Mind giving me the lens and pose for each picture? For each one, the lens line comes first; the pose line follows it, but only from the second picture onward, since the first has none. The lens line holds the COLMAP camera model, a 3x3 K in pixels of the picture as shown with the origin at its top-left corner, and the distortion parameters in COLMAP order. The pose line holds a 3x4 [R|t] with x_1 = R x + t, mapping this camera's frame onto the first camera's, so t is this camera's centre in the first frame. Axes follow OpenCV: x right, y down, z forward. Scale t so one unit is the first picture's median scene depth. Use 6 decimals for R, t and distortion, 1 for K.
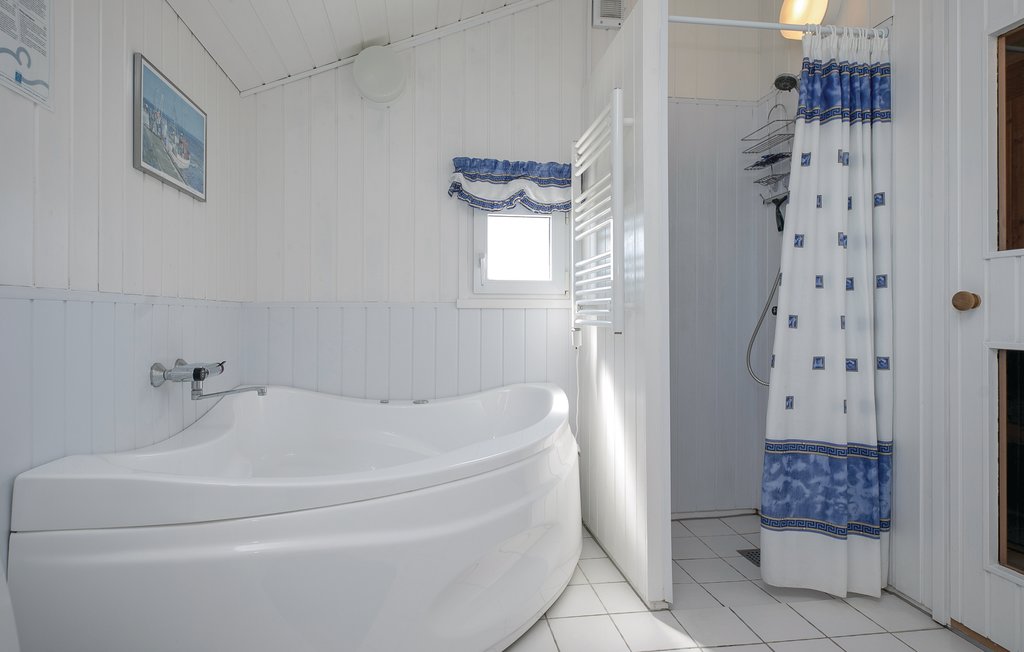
lens RADIAL K [[543.9, 0, 482.6], [0, 543.9, 308.1], [0, 0, 1]] dist [-0.003766, 0.000395]
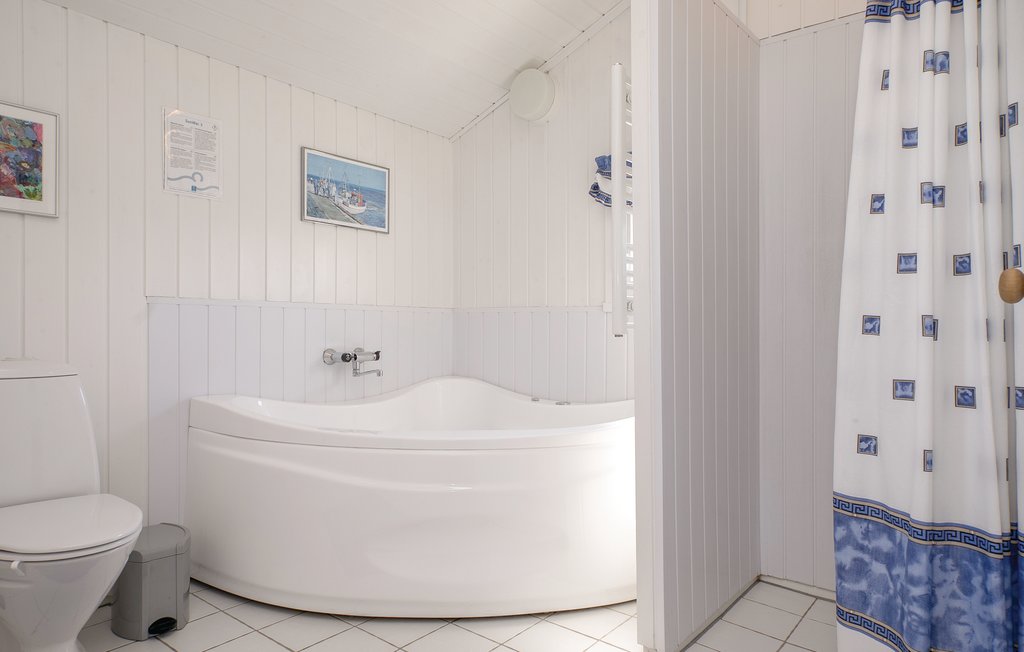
lens RADIAL K [[599.0, 0, 511.0], [0, 599.0, 324.7], [0, 0, 1]] dist [0.004599, 0.000087]
pose [[0.707870, 0.006705, -0.706310, 0.799380], [-0.000566, 0.999960, 0.008926, 0.018388], [0.706342, -0.005919, 0.707846, 0.164637]]
